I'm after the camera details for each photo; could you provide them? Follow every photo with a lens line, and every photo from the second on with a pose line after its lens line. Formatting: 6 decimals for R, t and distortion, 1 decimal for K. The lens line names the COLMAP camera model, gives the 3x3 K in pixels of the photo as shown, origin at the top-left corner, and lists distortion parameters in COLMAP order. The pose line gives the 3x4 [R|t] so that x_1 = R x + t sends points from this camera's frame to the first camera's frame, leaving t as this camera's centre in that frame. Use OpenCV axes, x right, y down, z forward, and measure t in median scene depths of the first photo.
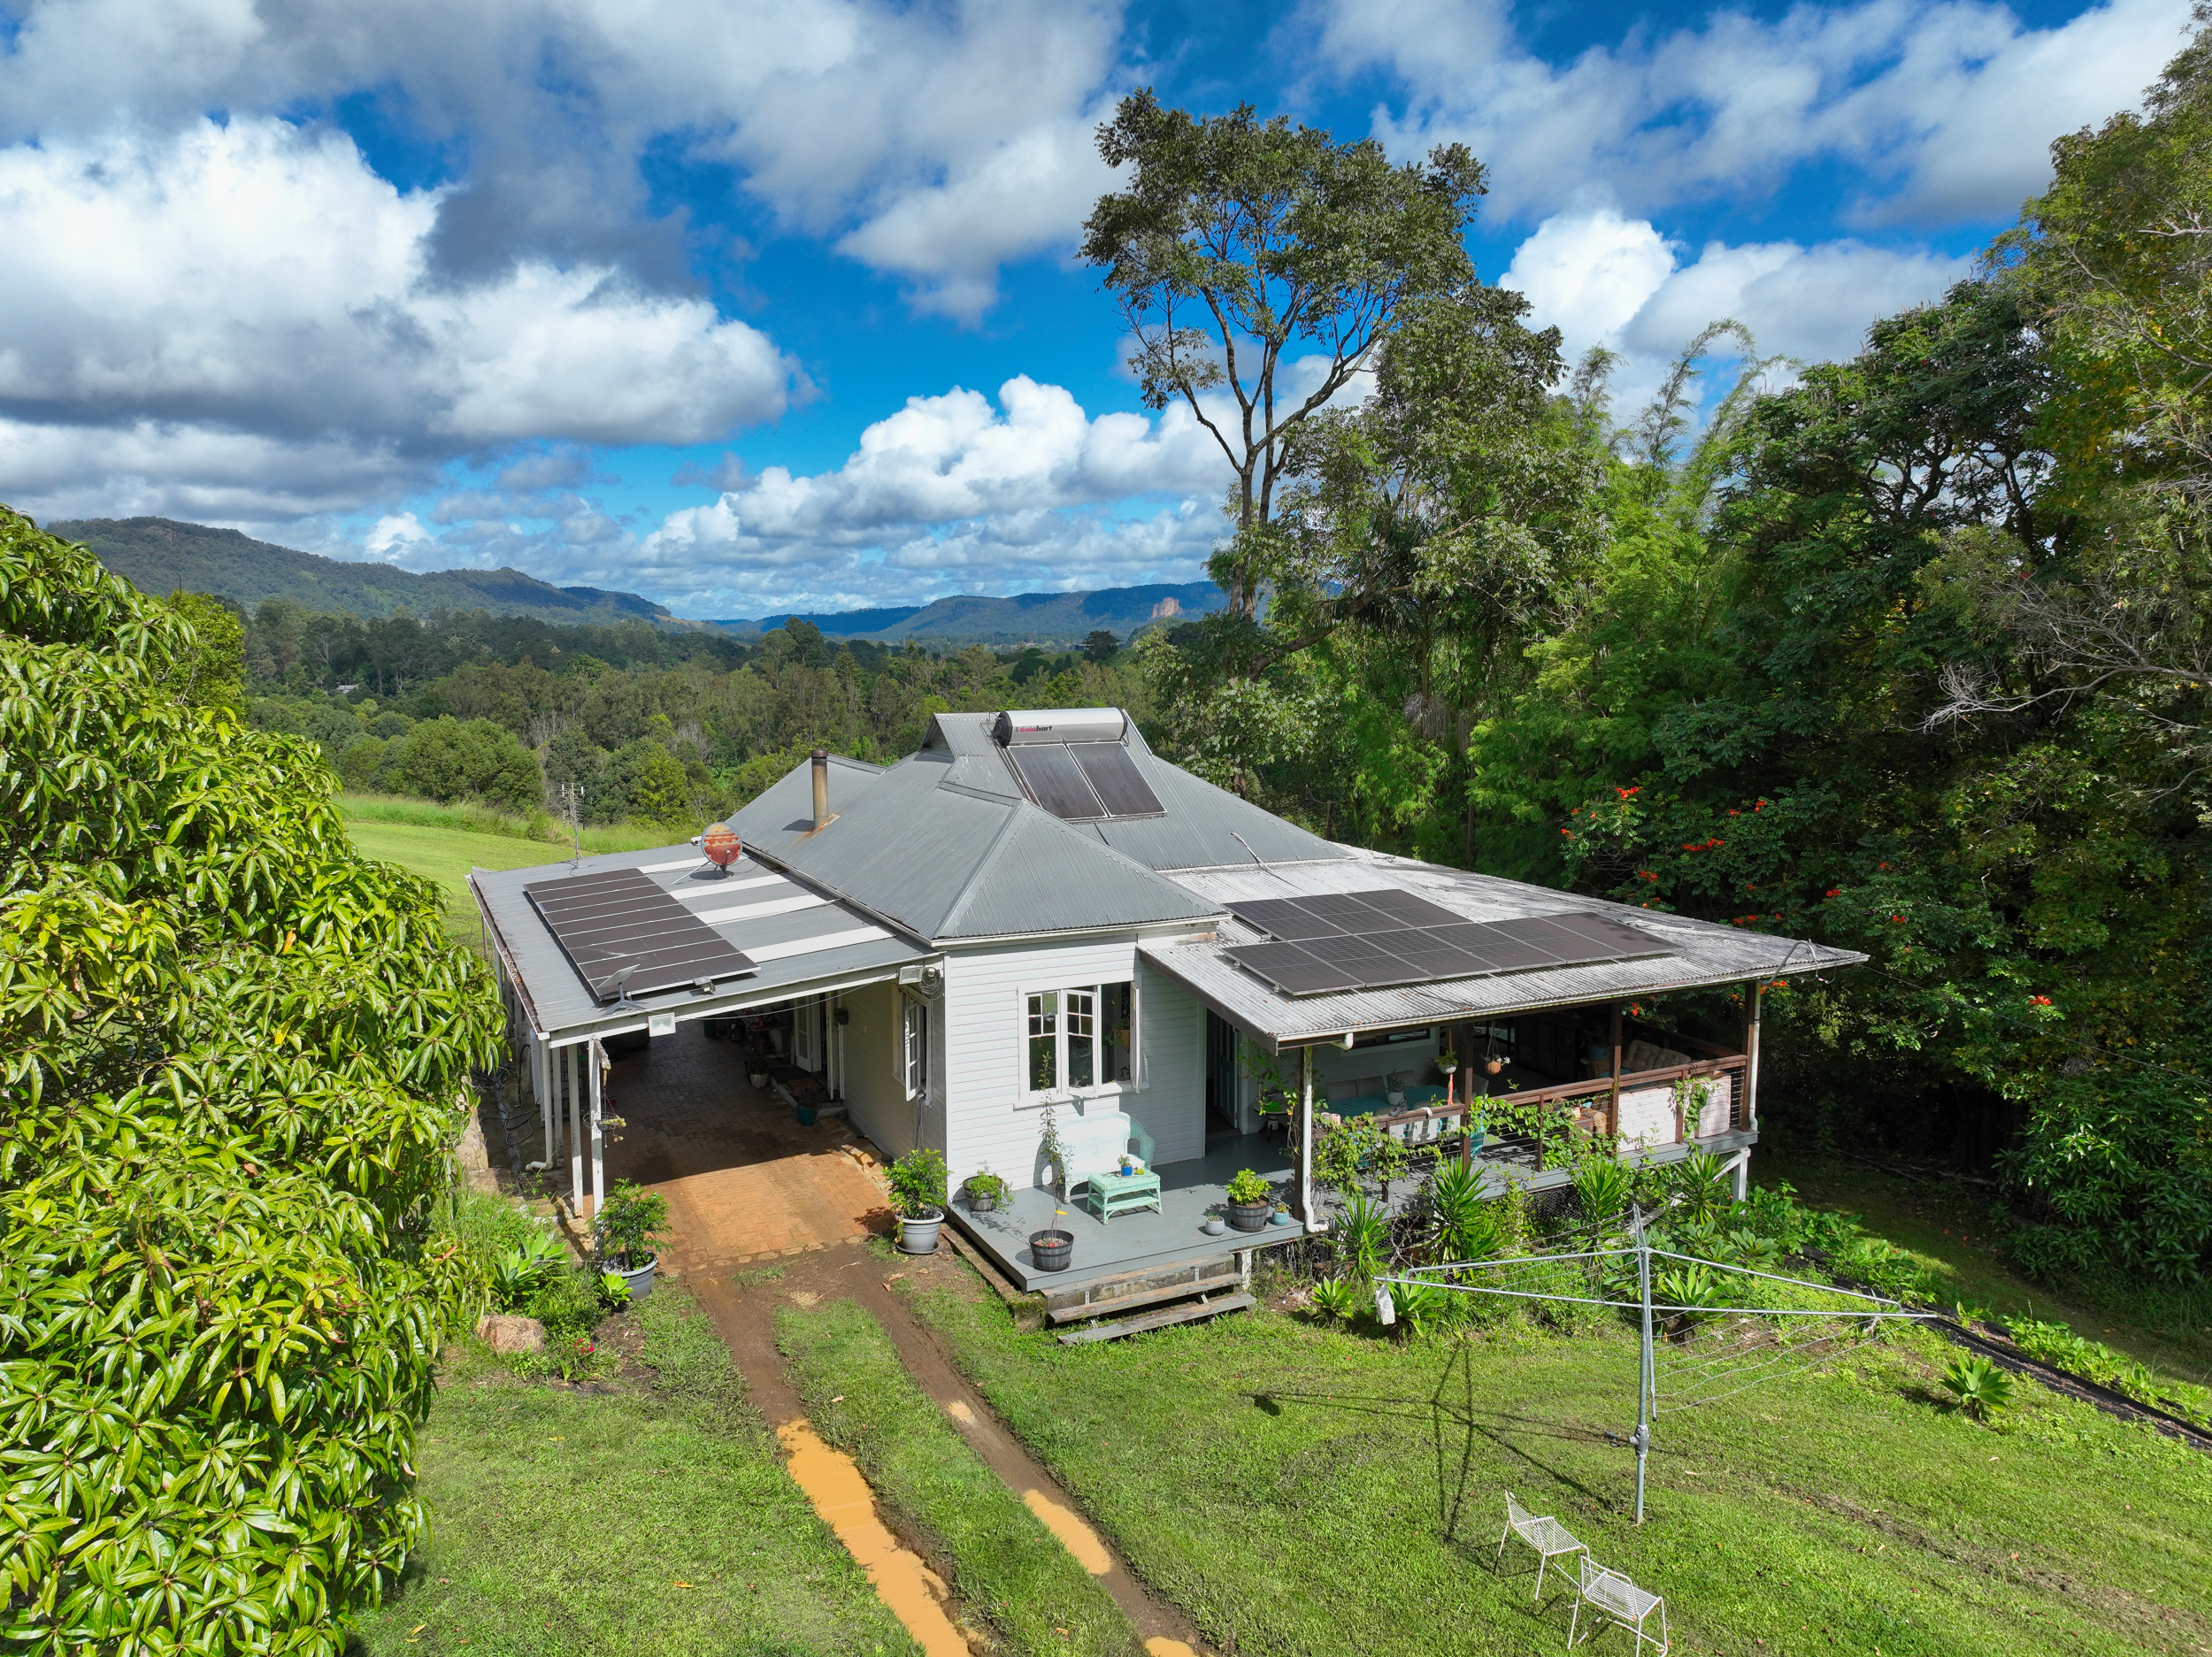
lens RADIAL K [[1559.7, 0, 1108.6], [0, 1559.7, 827.1], [0, 0, 1]] dist [0.007356, 0.004291]
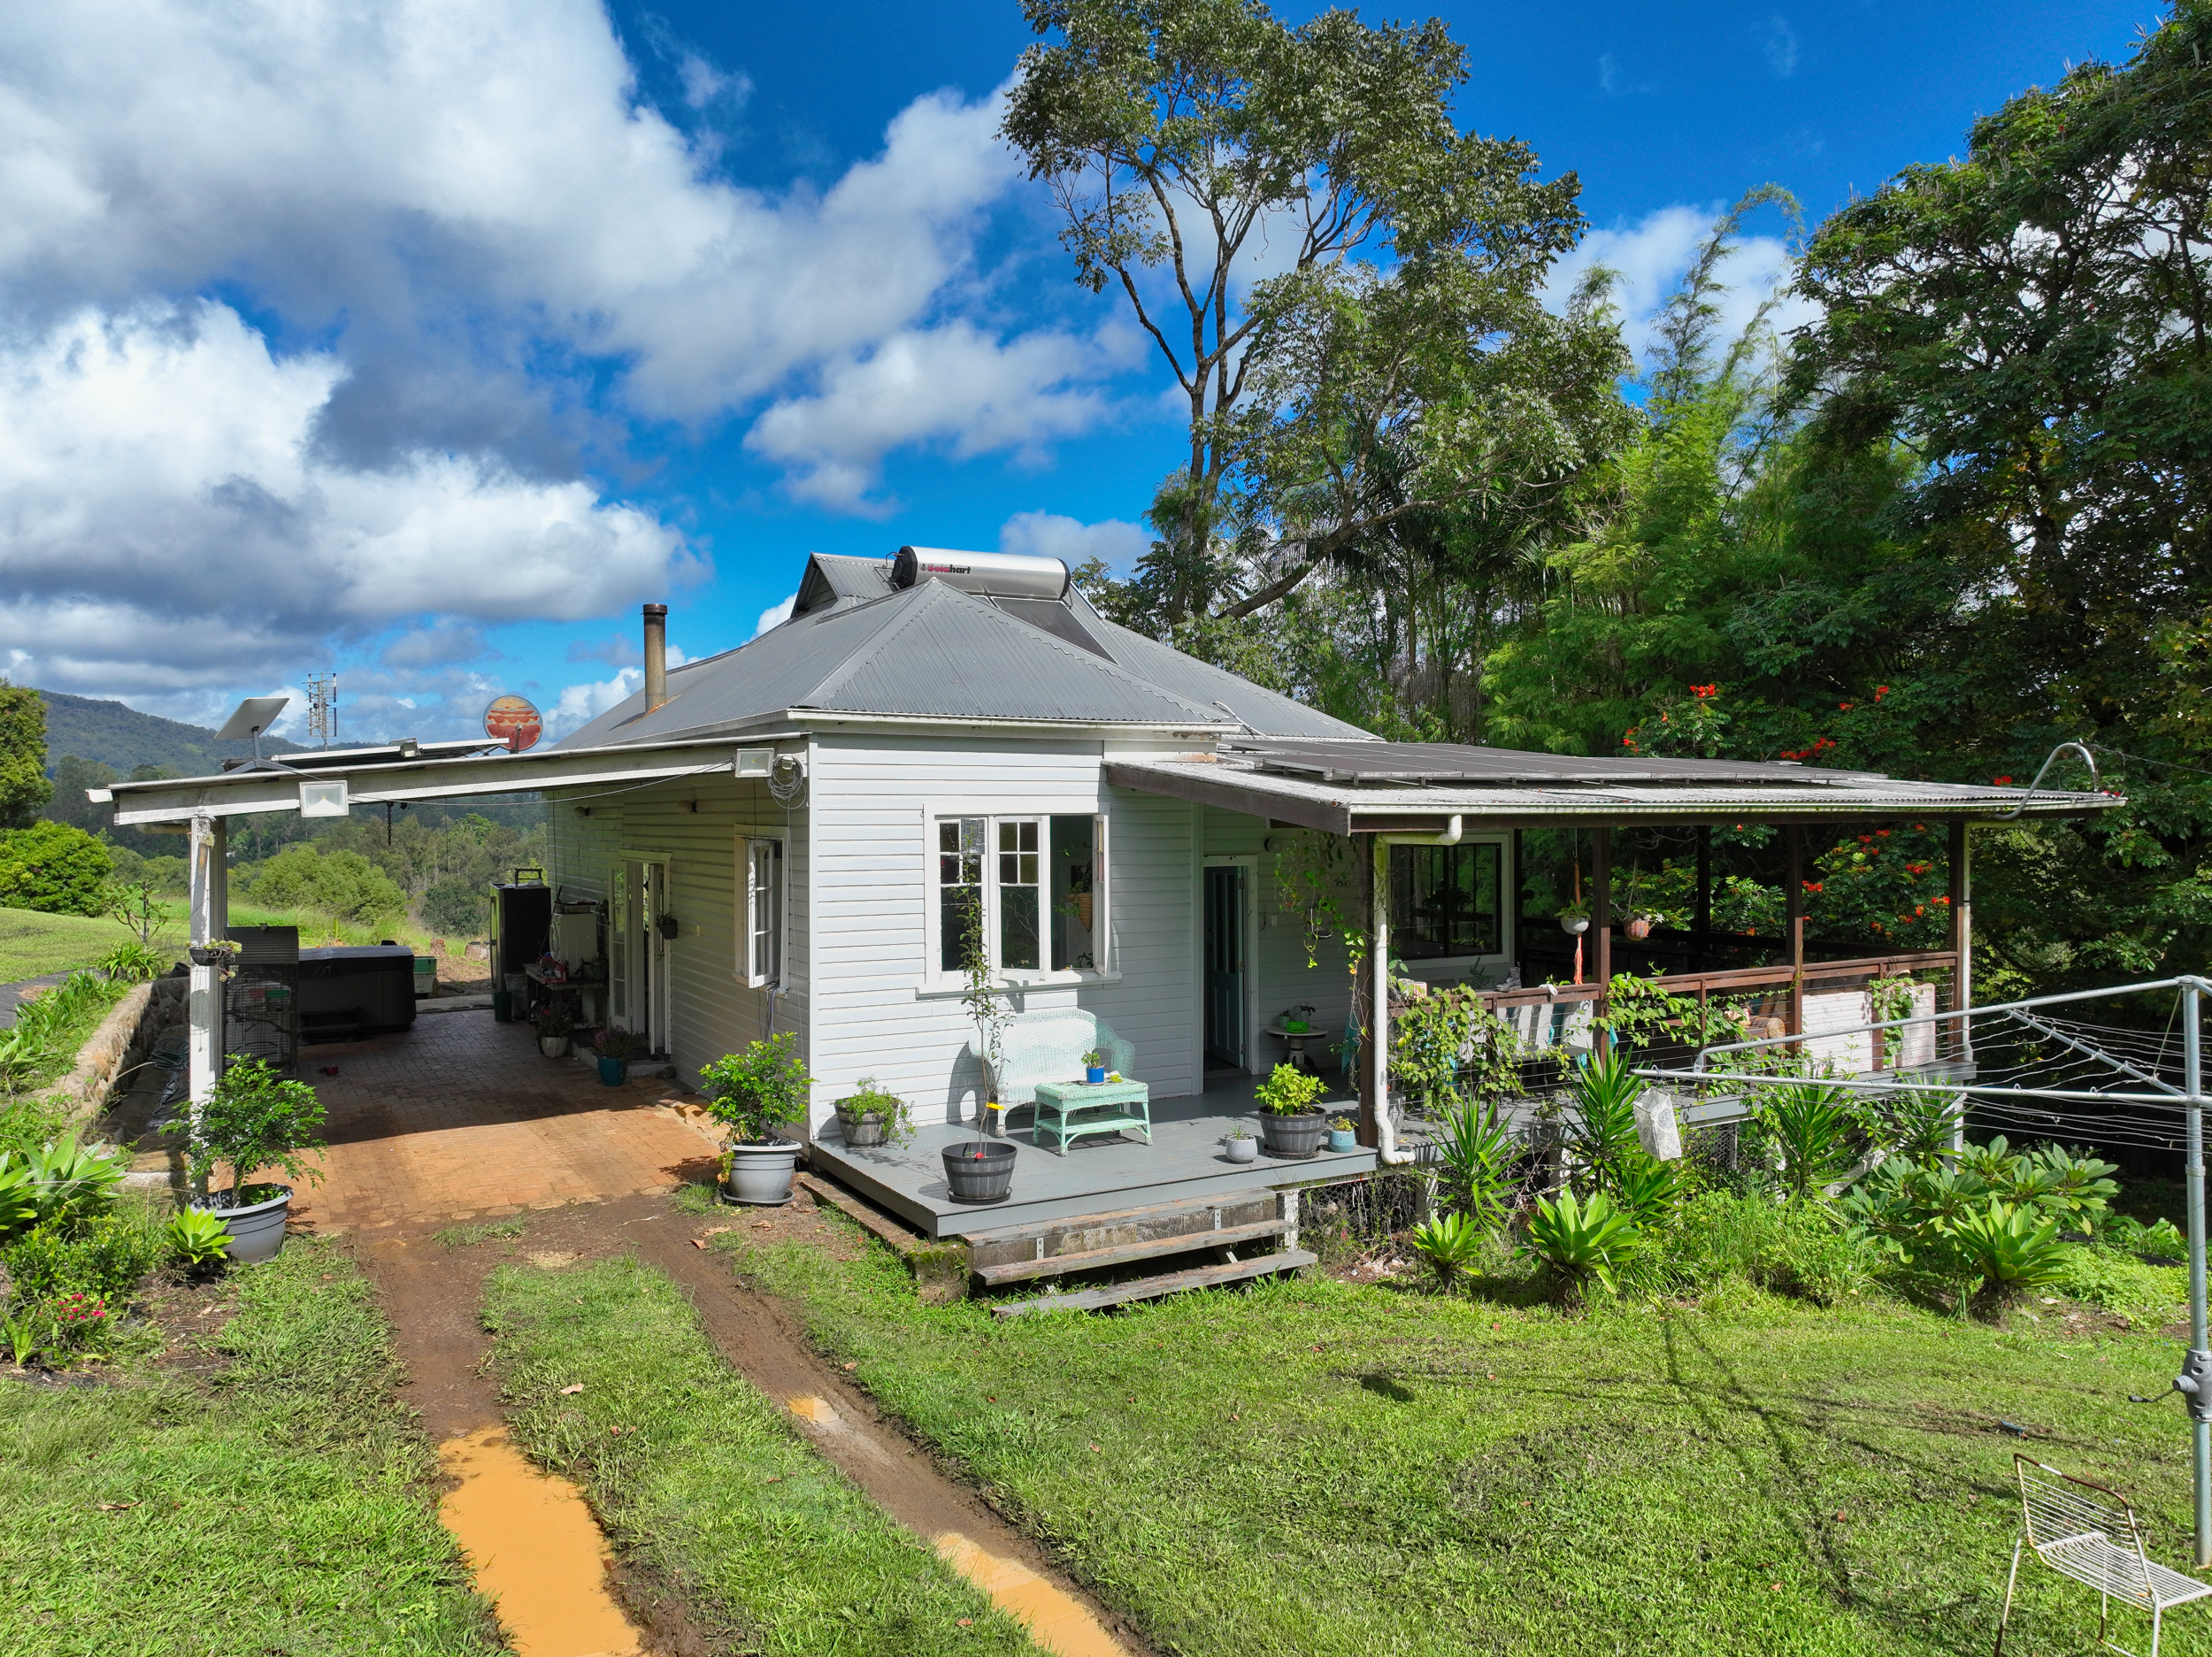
lens RADIAL K [[1559.7, 0, 1109.2], [0, 1559.7, 830.9], [0, 0, 1]] dist [0.007356, 0.004291]
pose [[0.998137, -0.002005, 0.060976, -0.021104], [0.008616, 0.994075, -0.108357, 0.188863], [-0.060397, 0.108680, 0.992240, 0.358076]]
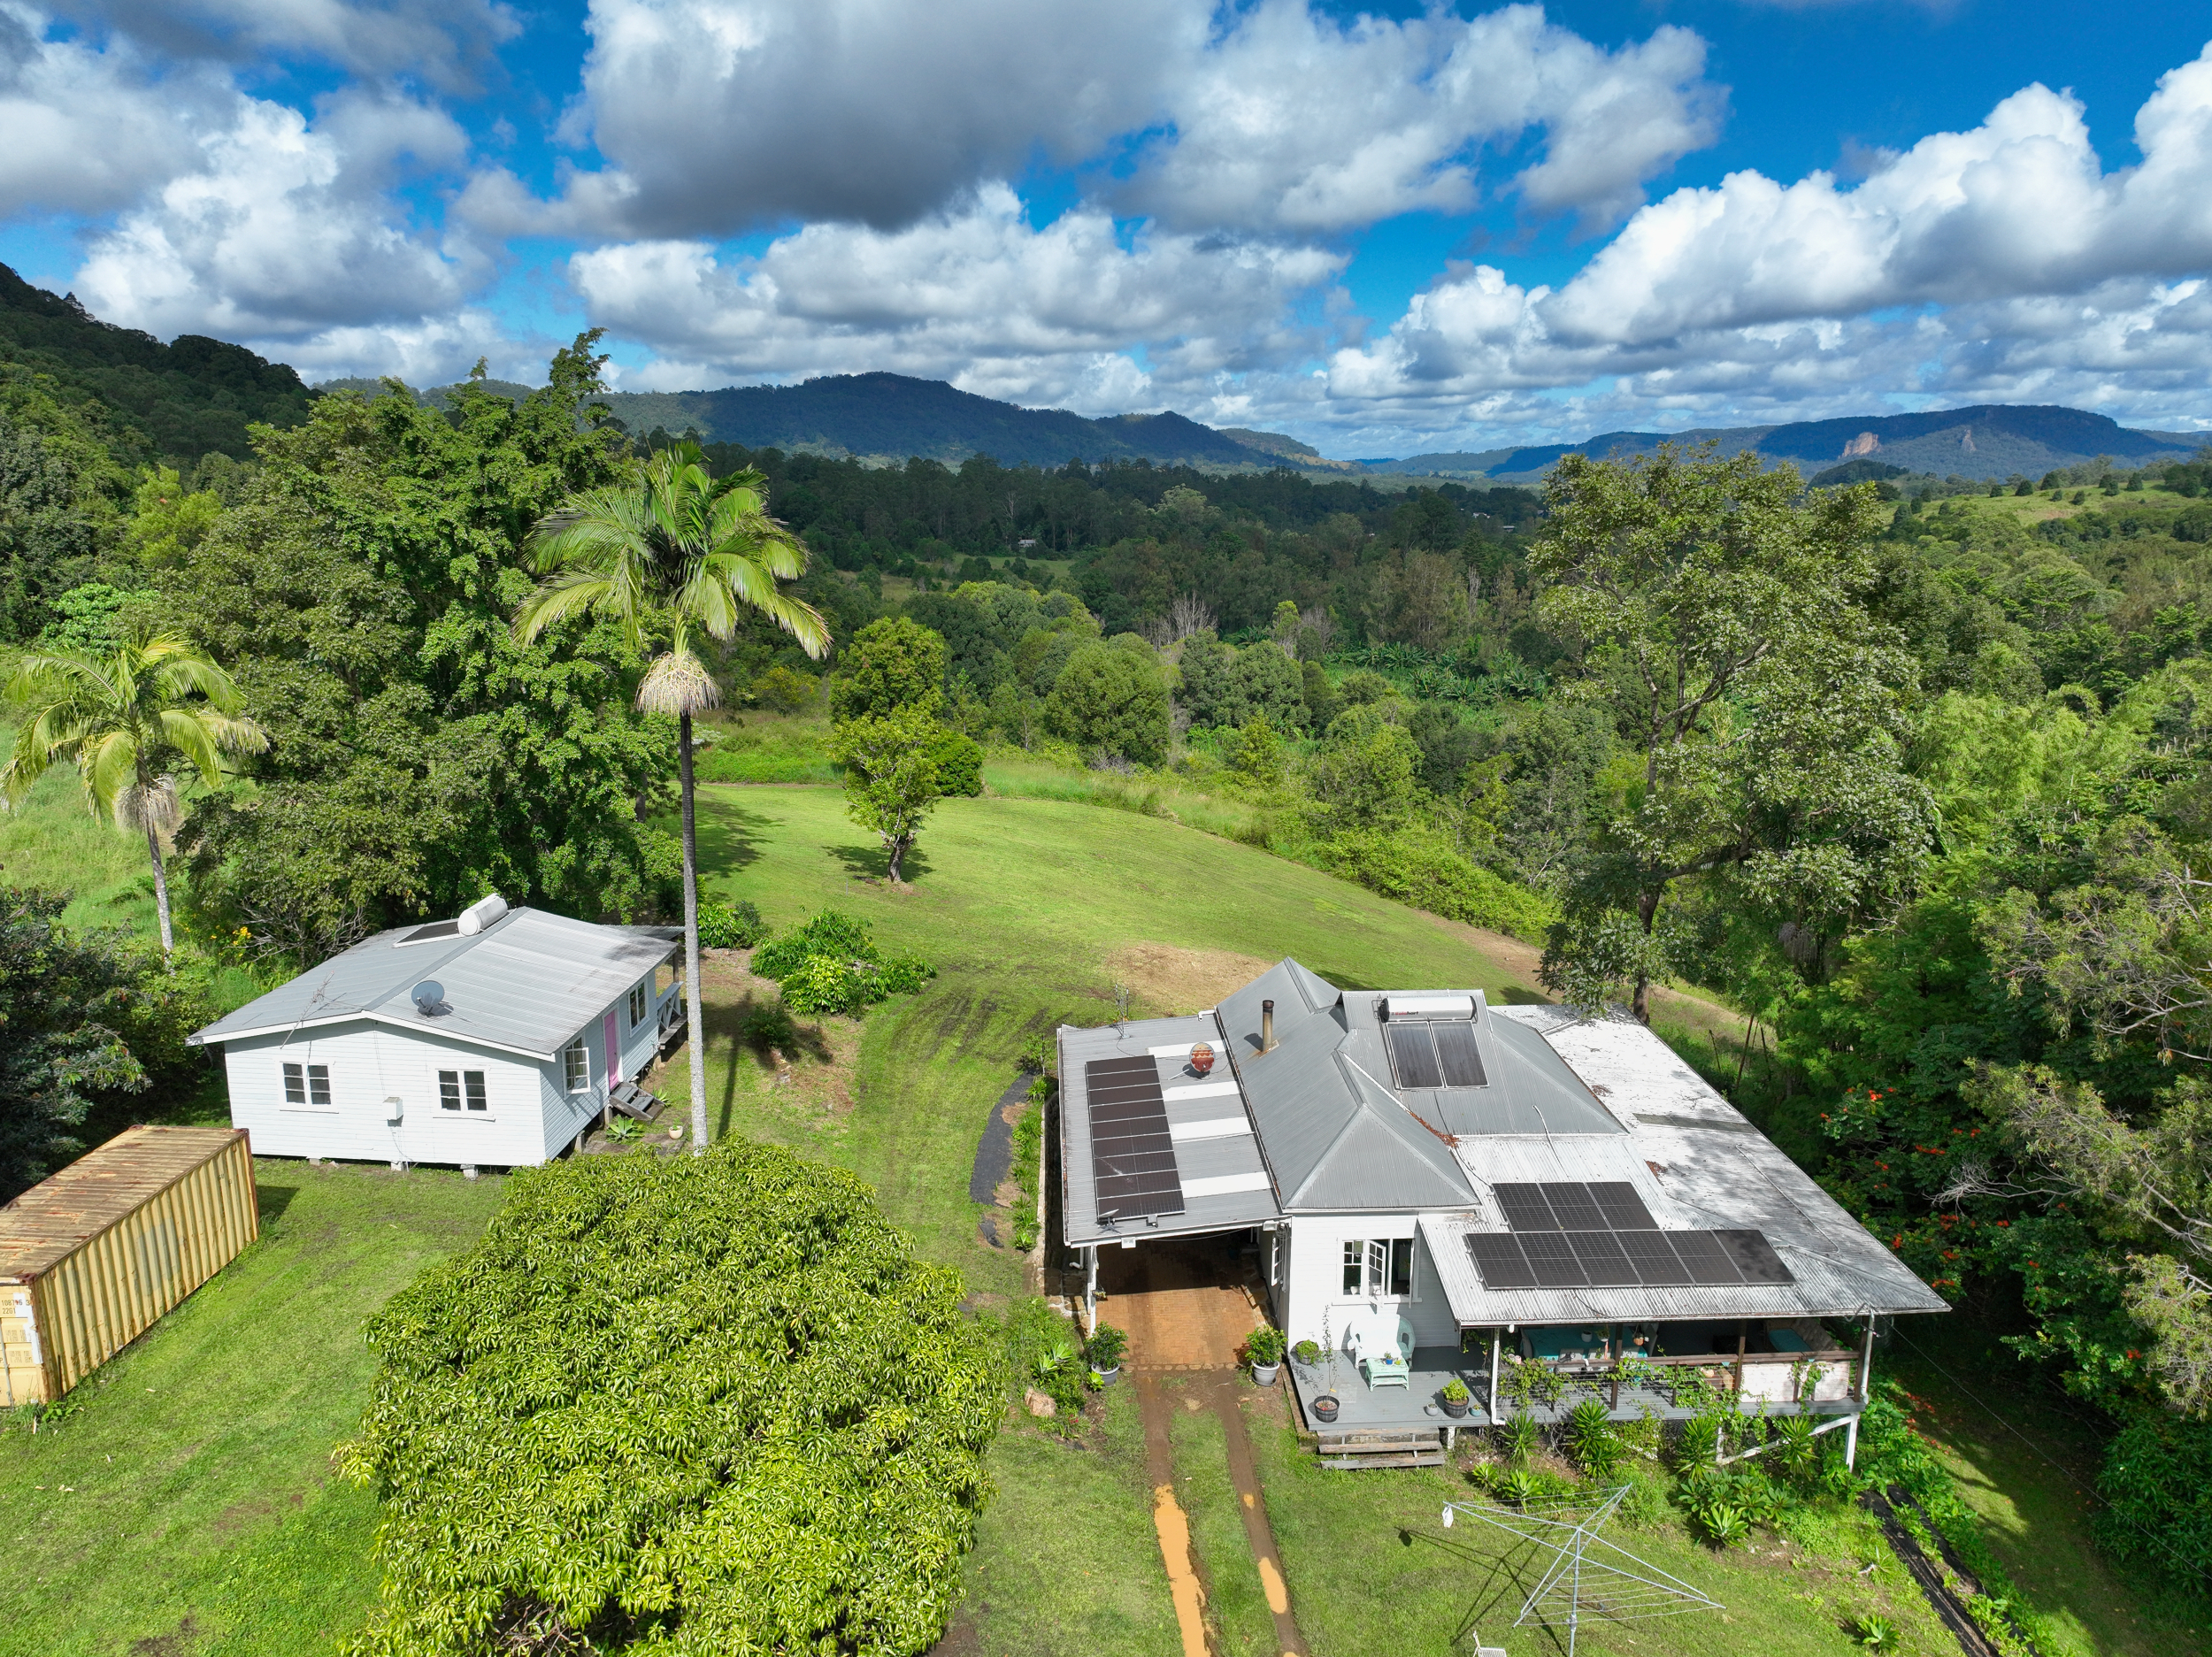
lens RADIAL K [[1559.7, 0, 1105.6], [0, 1559.7, 833.5], [0, 0, 1]] dist [0.007356, 0.004291]
pose [[0.919650, 0.087366, -0.382898, 0.321448], [-0.046803, 0.992376, 0.114019, -0.513520], [0.389940, -0.086937, 0.916727, -0.599194]]
